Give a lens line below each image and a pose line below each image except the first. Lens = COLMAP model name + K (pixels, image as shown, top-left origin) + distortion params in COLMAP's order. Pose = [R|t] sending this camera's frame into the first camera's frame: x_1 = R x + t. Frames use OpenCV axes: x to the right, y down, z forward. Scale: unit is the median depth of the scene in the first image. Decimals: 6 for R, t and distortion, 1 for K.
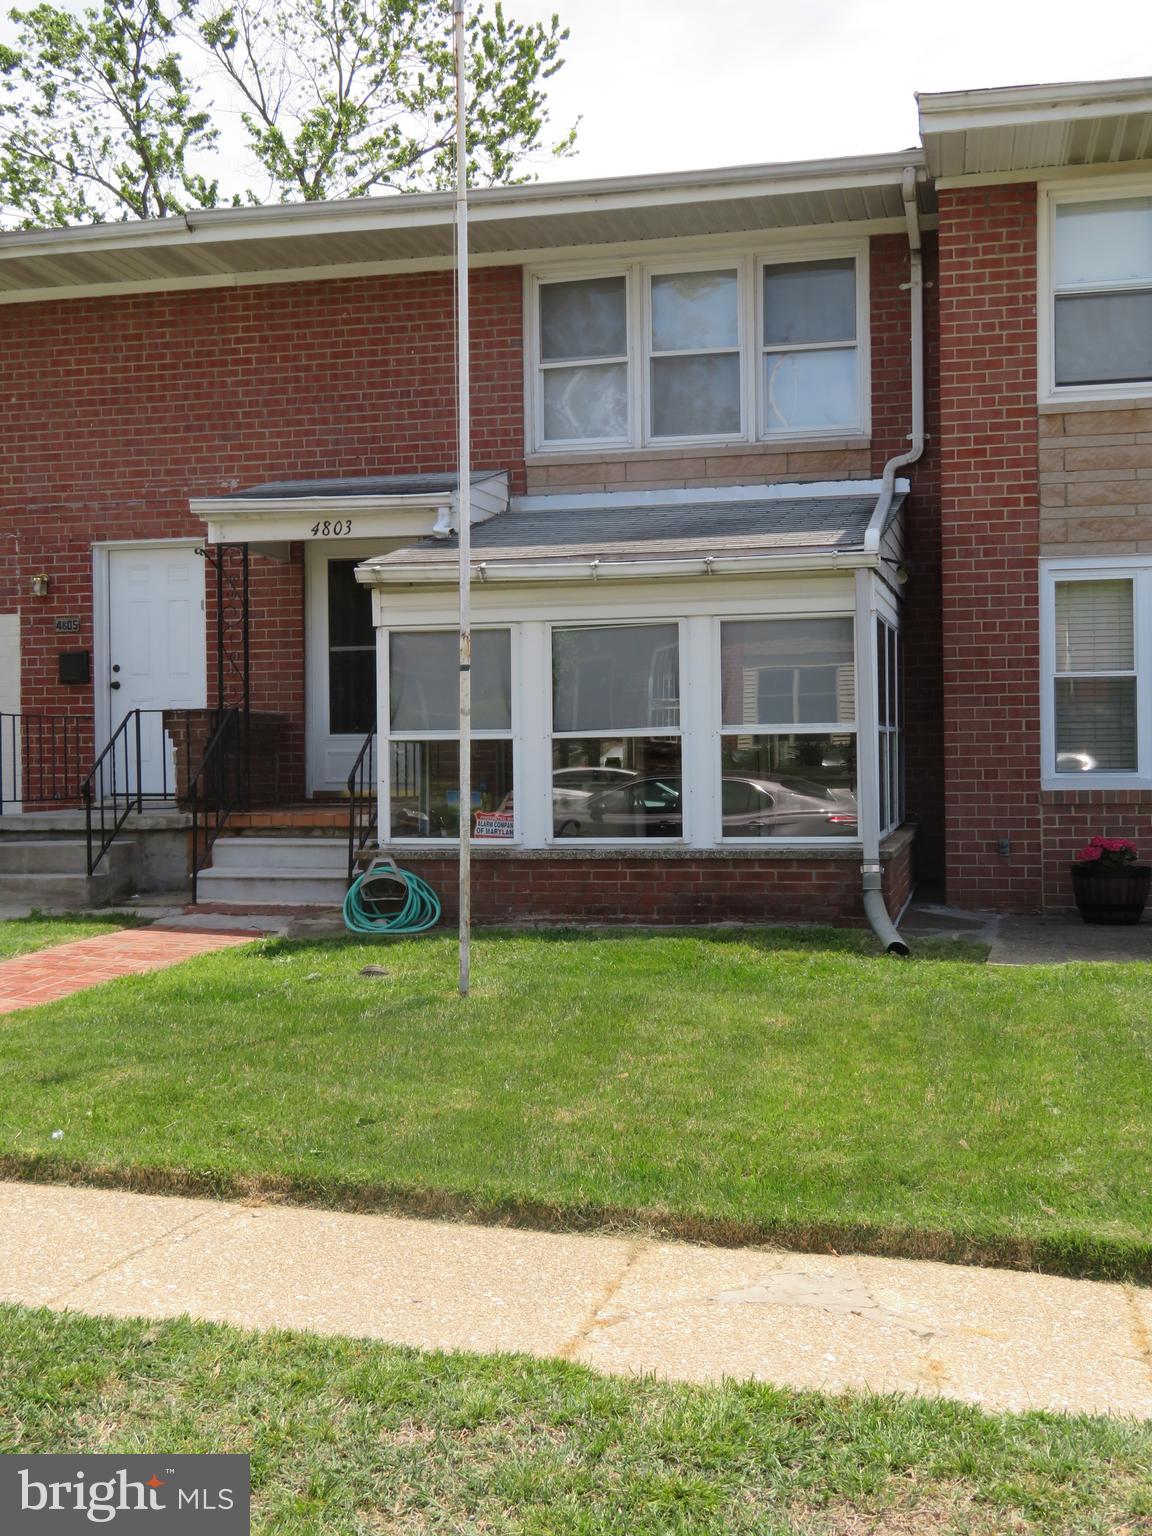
lens RADIAL K [[1848.8, 0, 575.7], [0, 1848.8, 769.7], [0, 0, 1]] dist [0.027020, 0.000000]
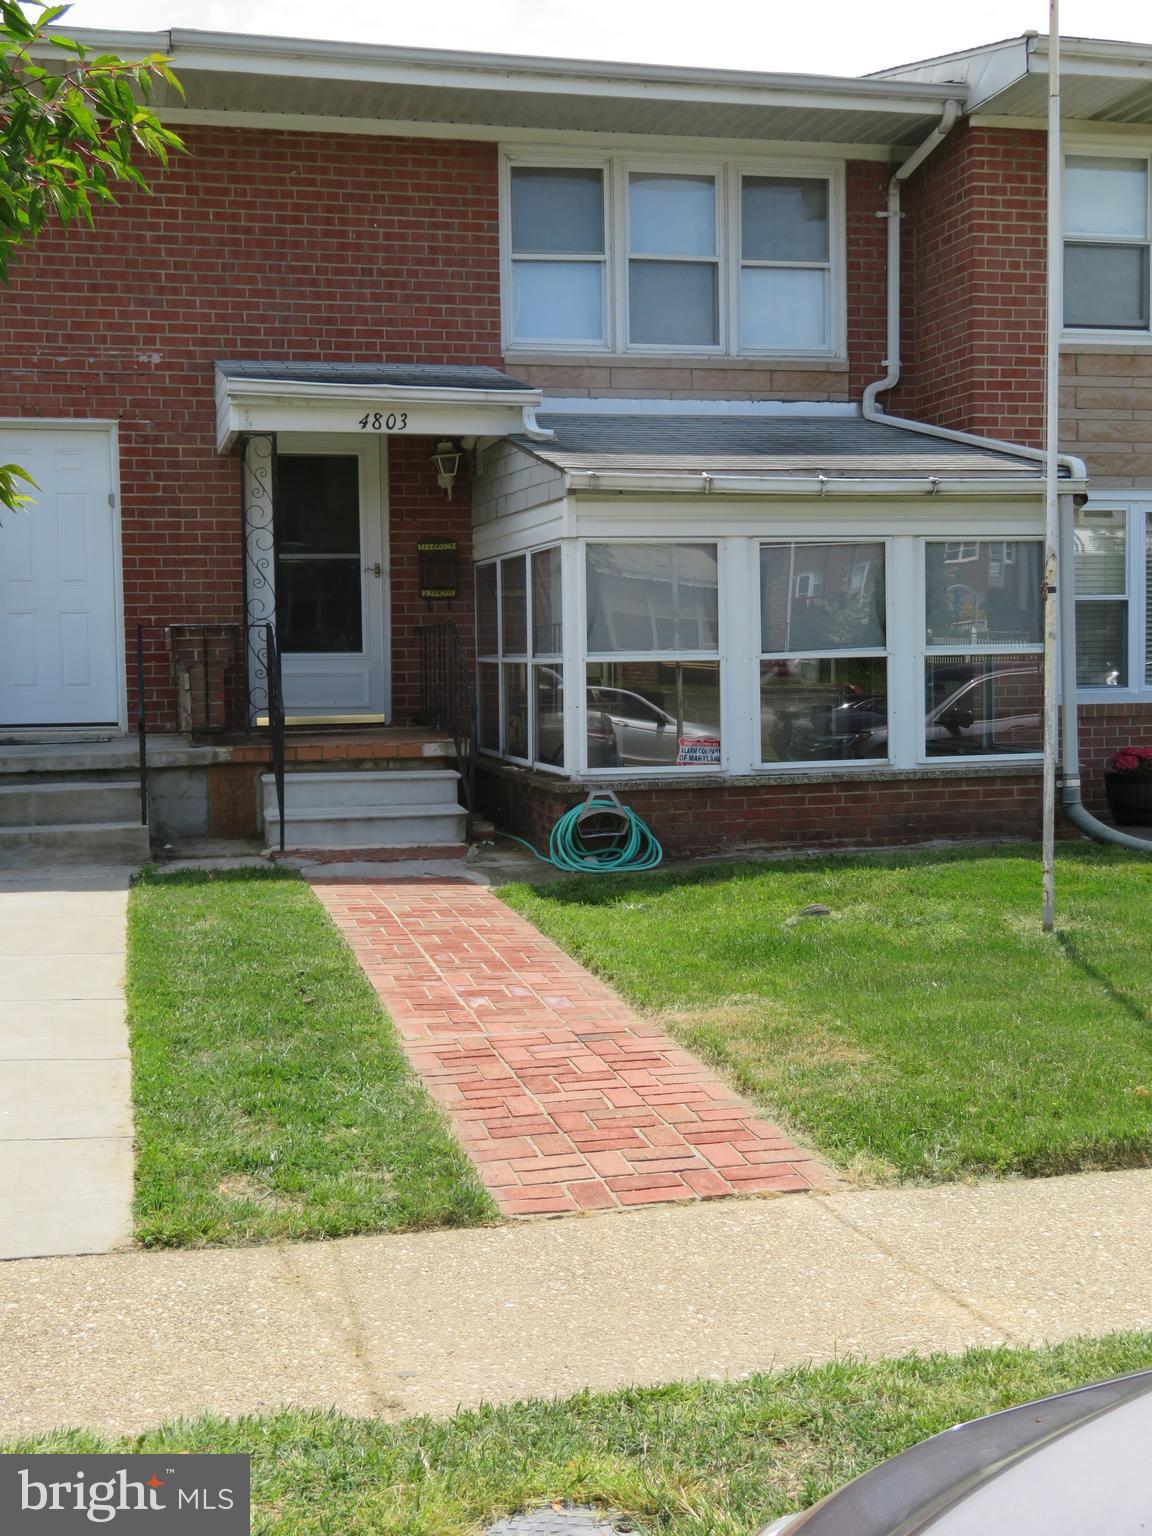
lens RADIAL K [[1848.8, 0, 576.0], [0, 1848.8, 767.1], [0, 0, 1]] dist [0.027020, 0.000000]
pose [[0.880865, -0.031330, 0.472330, -0.464651], [0.008894, 0.998727, 0.049660, -0.008142], [-0.473285, -0.039543, 0.880022, 0.166229]]
